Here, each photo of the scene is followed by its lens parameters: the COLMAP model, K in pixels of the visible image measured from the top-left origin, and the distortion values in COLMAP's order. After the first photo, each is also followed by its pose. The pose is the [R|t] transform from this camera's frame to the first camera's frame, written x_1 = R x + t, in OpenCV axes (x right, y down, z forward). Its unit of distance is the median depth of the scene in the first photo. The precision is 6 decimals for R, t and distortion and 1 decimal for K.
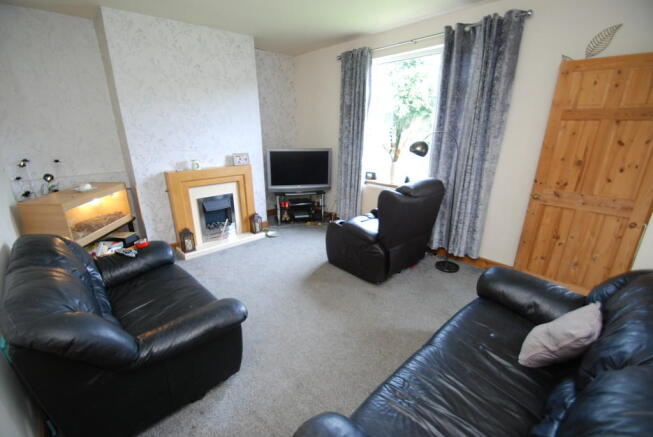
lens RADIAL K [[289.6, 0, 320.3], [0, 289.6, 222.1], [0, 0, 1]] dist [0.014888, -0.015047]
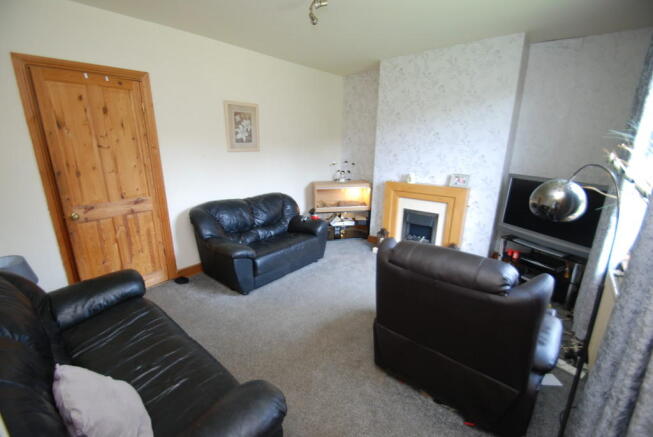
lens RADIAL K [[289.6, 0, 320.3], [0, 289.6, 222.1], [0, 0, 1]] dist [0.014888, -0.015047]
pose [[0.119130, 0.271685, -0.954985, 0.591947], [-0.318575, 0.921438, 0.222400, -0.171737], [0.940382, 0.277739, 0.196323, 0.485463]]
